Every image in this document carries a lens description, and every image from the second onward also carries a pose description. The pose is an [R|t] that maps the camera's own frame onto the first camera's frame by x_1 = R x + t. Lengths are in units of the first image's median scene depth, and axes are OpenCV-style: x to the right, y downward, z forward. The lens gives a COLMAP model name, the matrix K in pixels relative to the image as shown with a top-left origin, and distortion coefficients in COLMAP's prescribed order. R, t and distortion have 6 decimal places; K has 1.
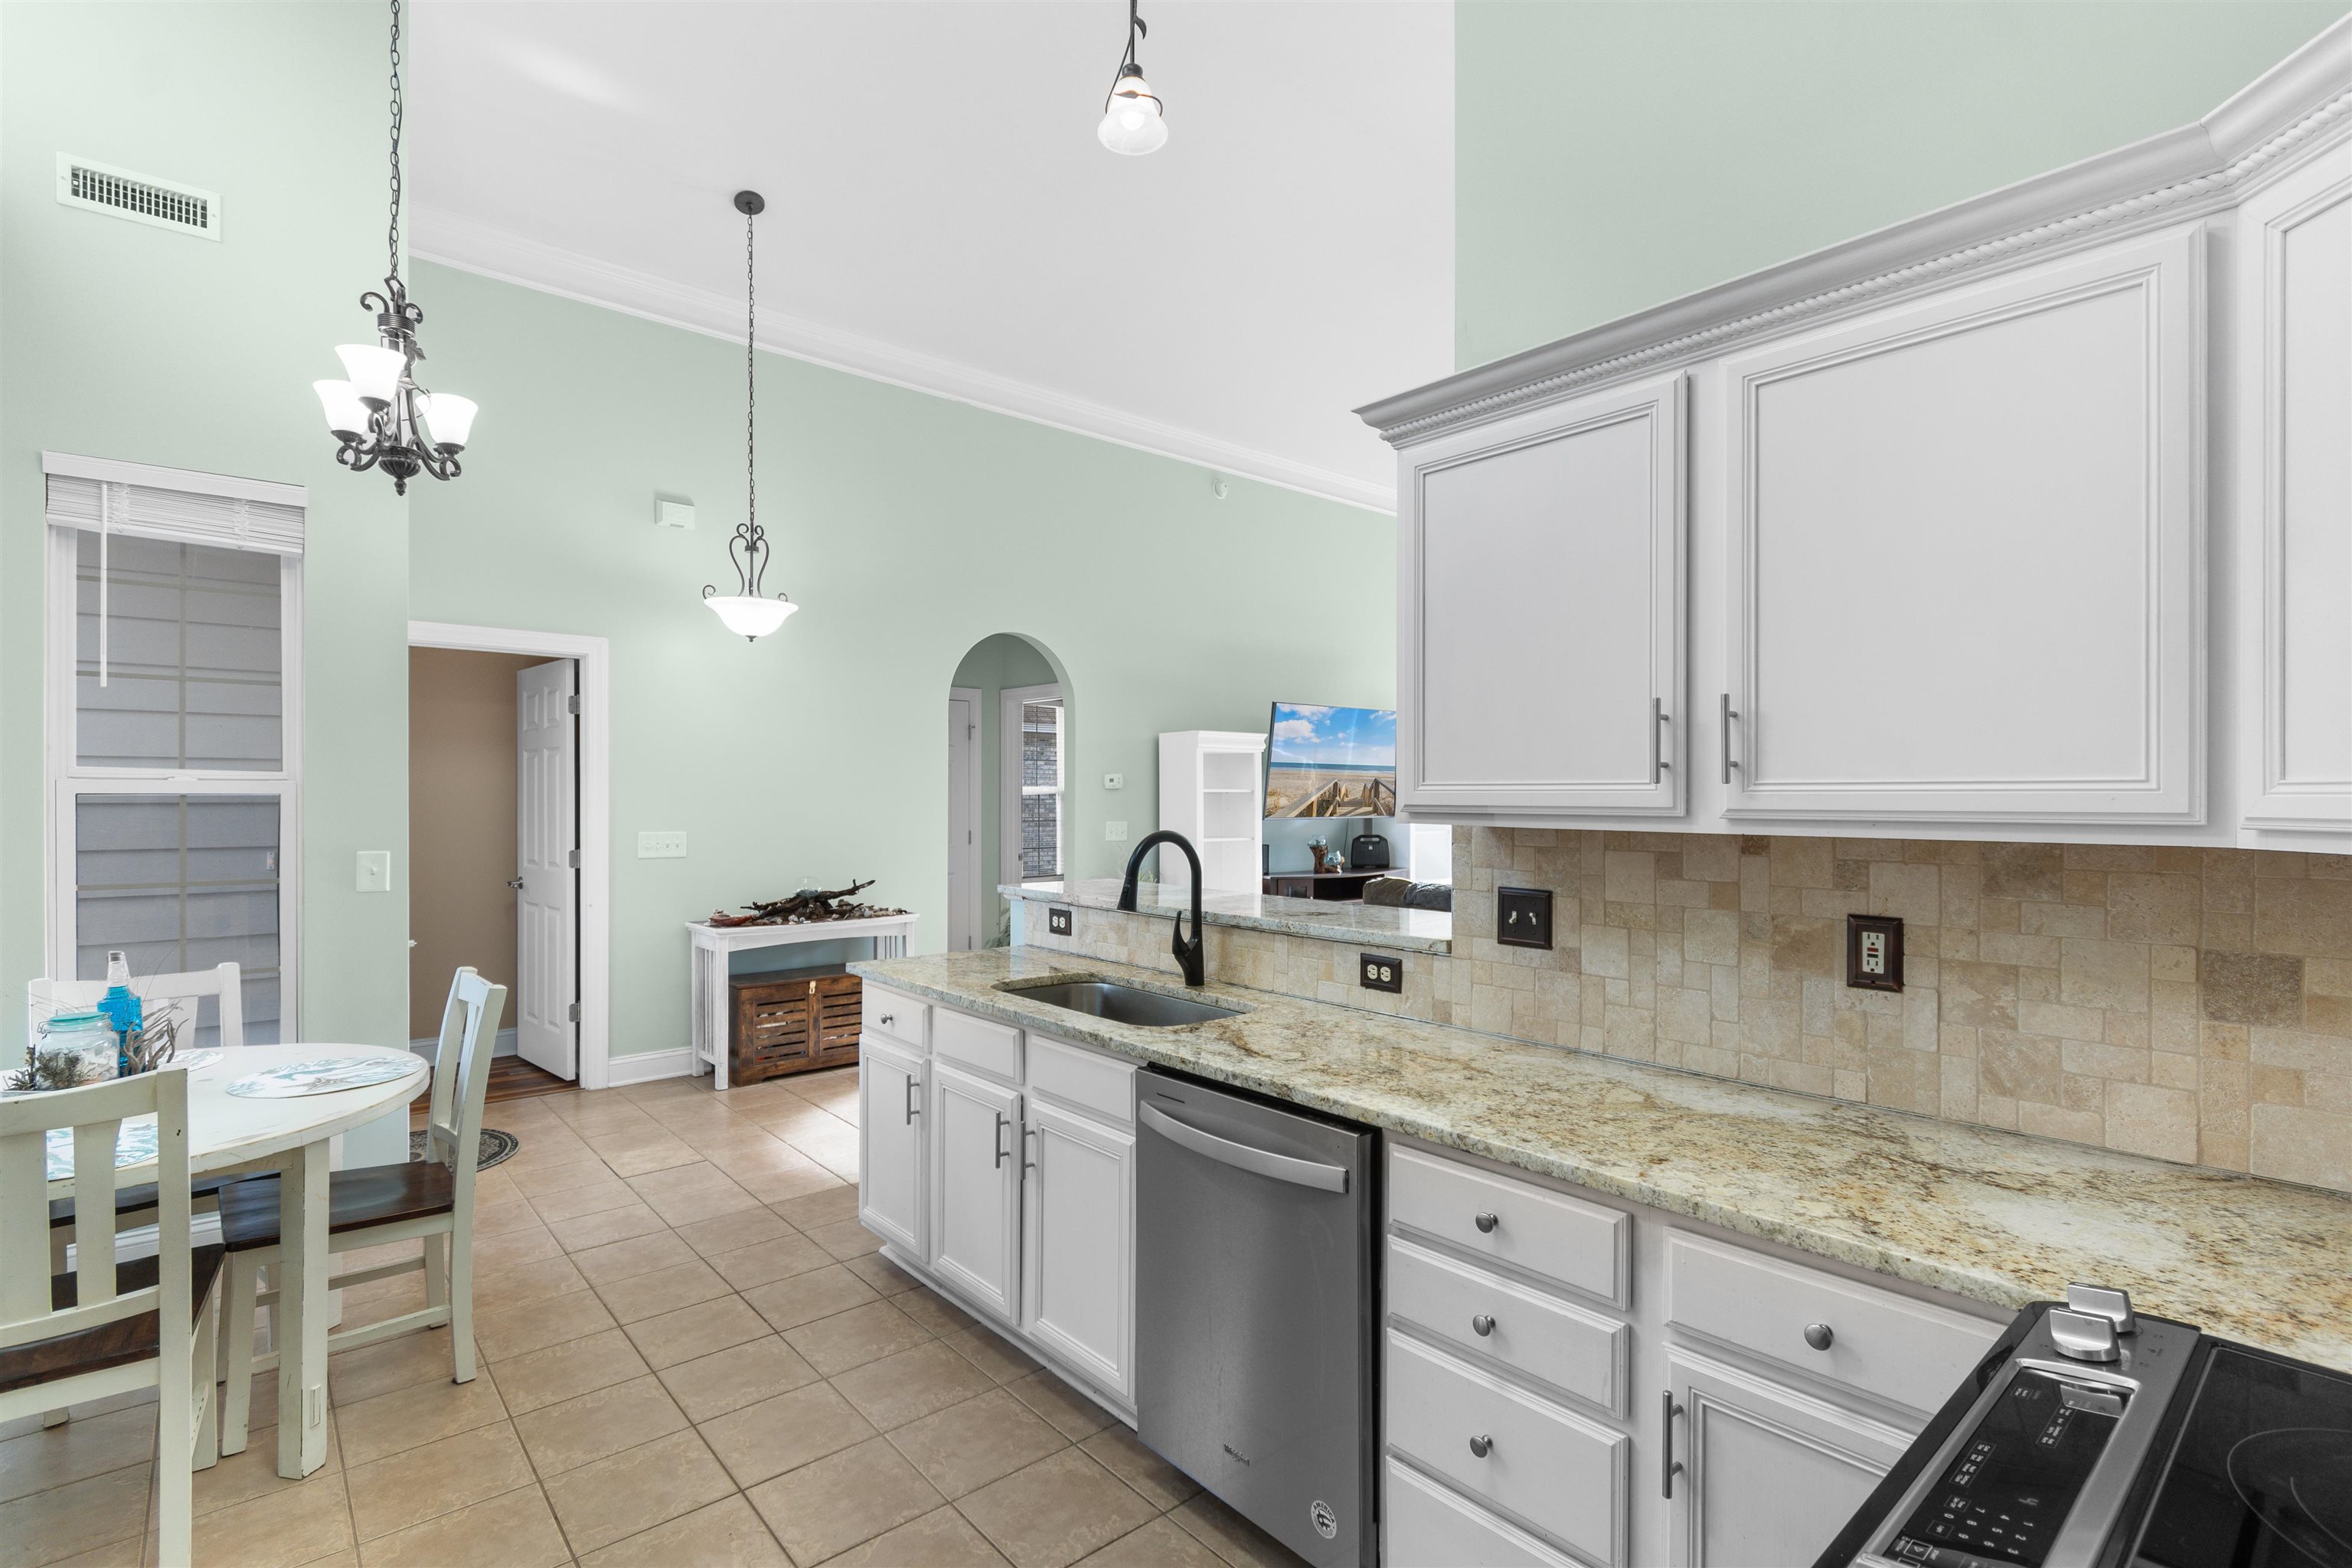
lens RADIAL K [[1131.2, 0, 1177.4], [0, 1131.2, 795.4], [0, 0, 1]] dist [0.001708, -0.001082]
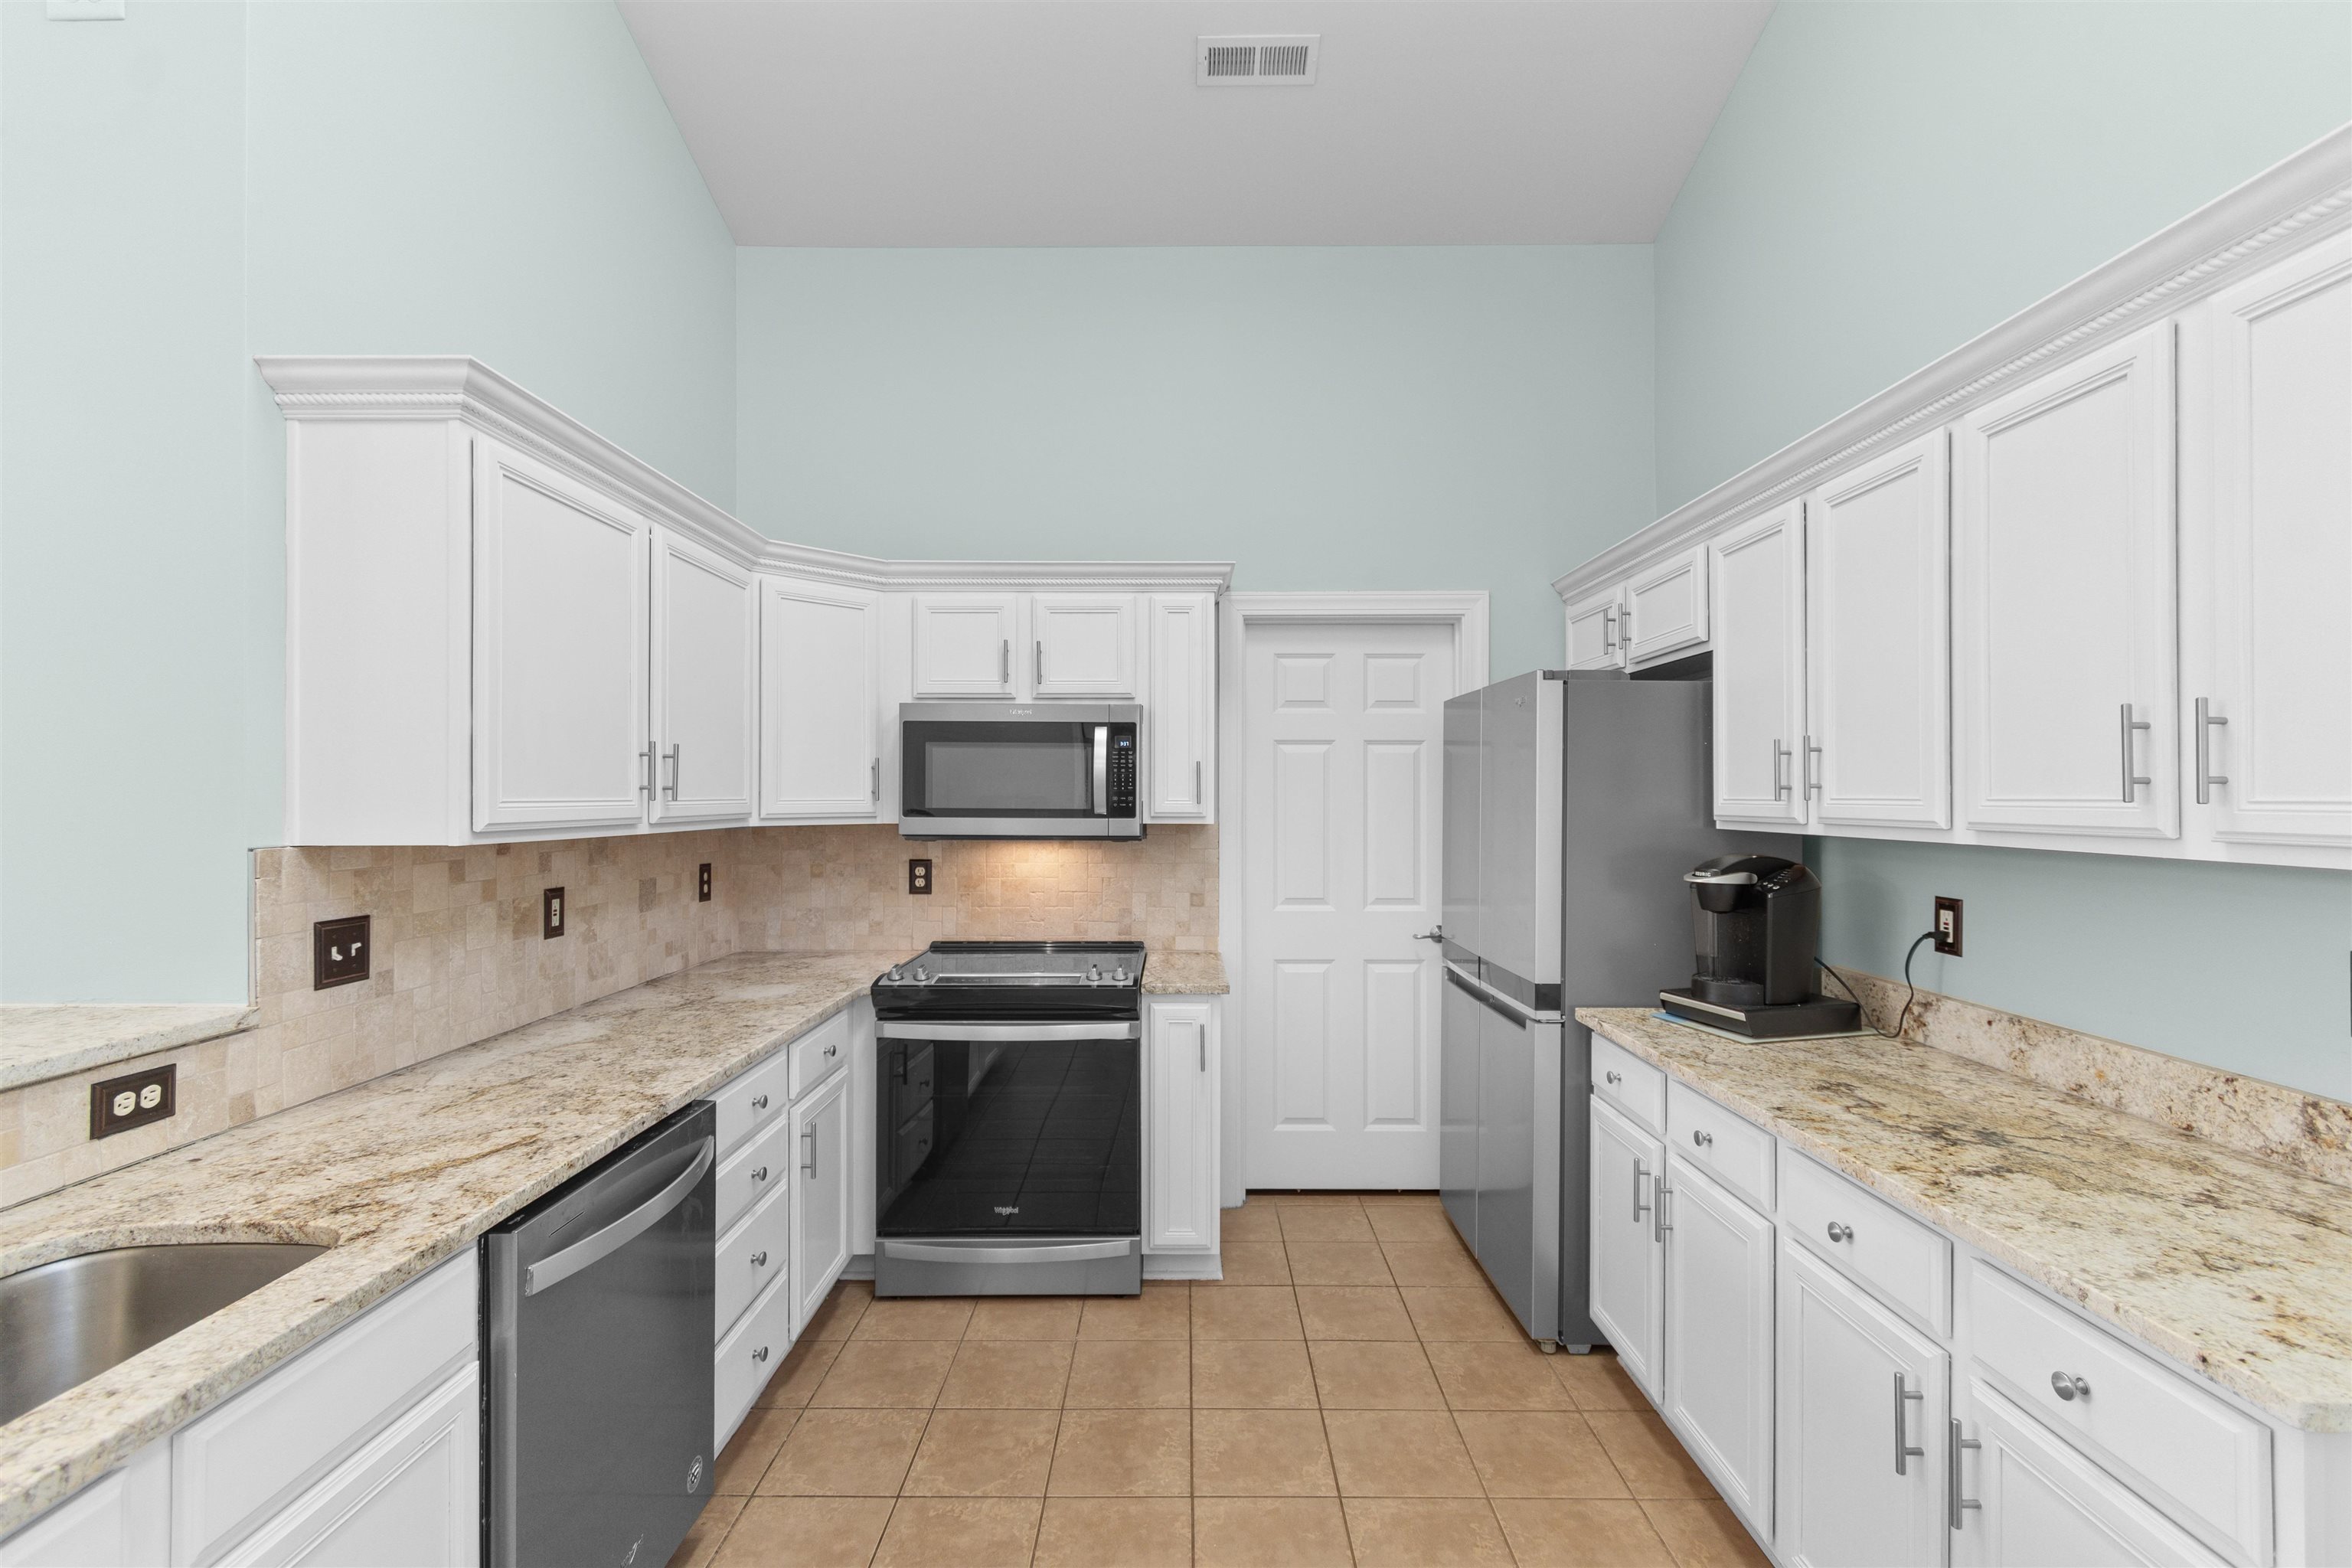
lens RADIAL K [[1033.6, 0, 1180.3], [0, 1033.6, 789.2], [0, 0, 1]] dist [0.001458, -0.000323]
pose [[-0.756191, 0.001981, 0.654348, -0.654510], [0.001235, 0.999998, -0.001600, -0.015553], [-0.654349, -0.000402, -0.756192, 1.075911]]
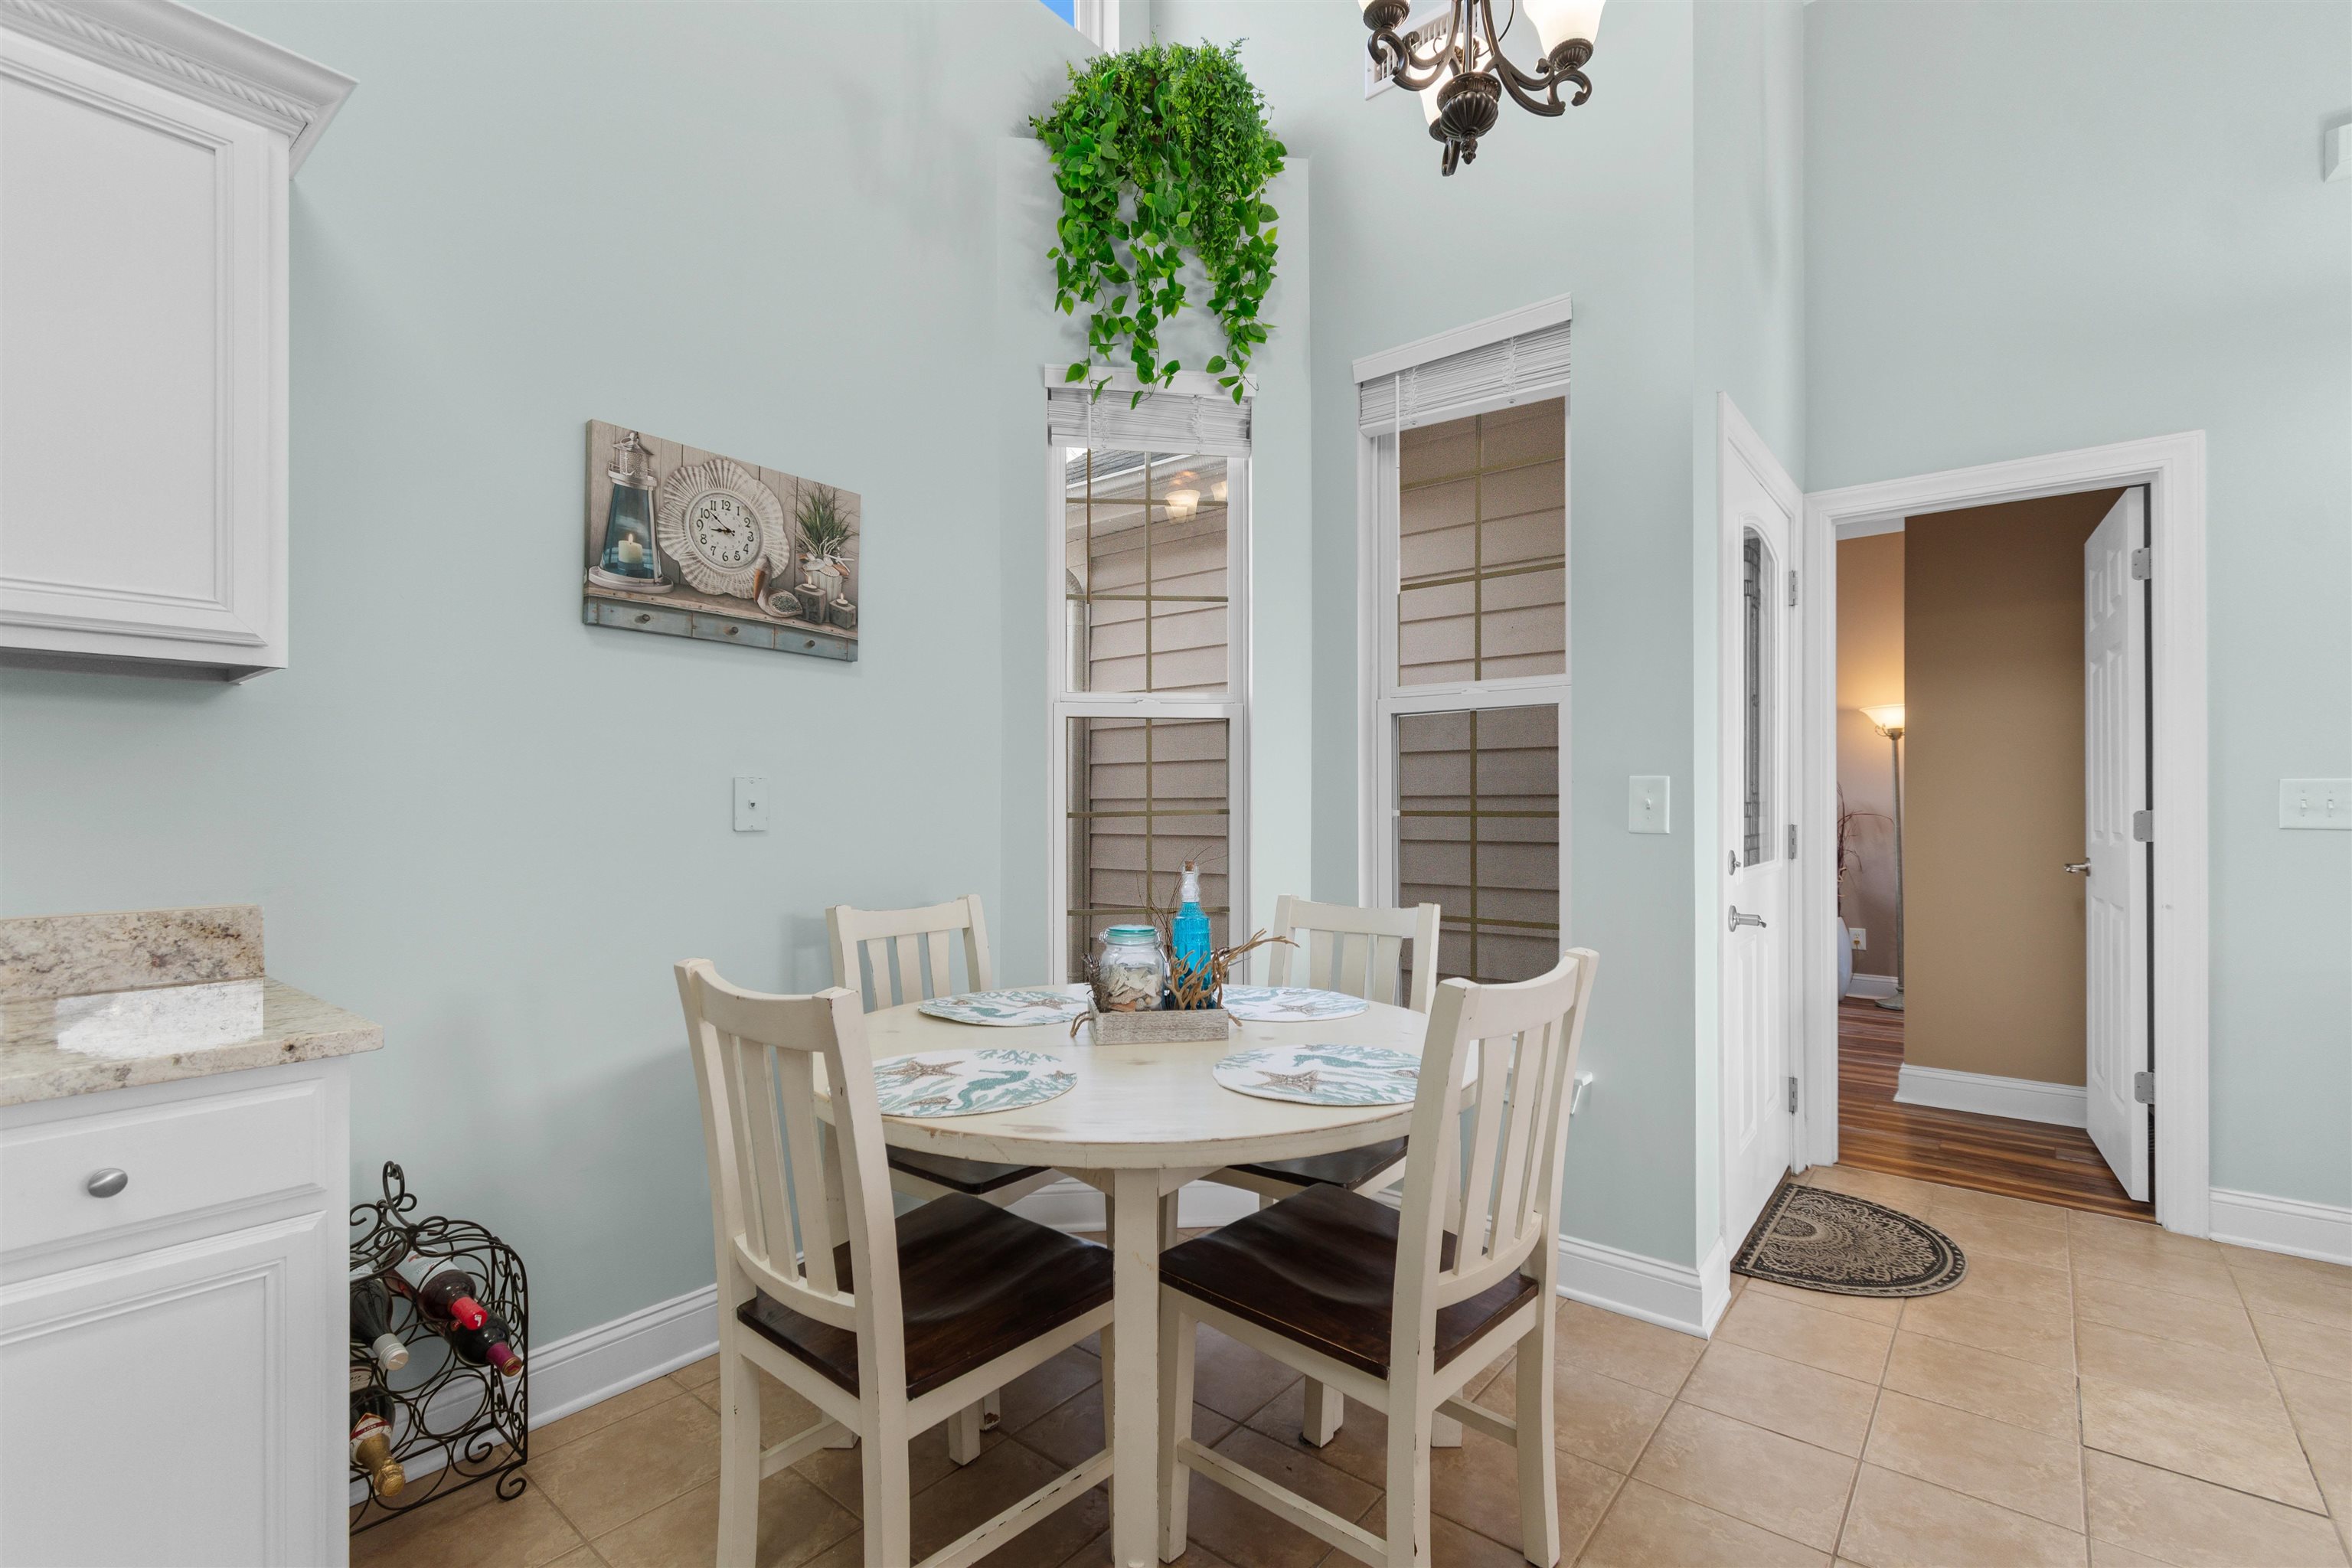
lens RADIAL K [[1044.1, 0, 1172.3], [0, 1044.1, 804.3], [0, 0, 1]] dist [0.000683, -0.000206]
pose [[0.170736, -0.001672, -0.985315, -0.171707], [-0.001720, 0.999997, -0.001995, 0.094207], [0.985315, 0.002035, 0.170733, 0.827199]]
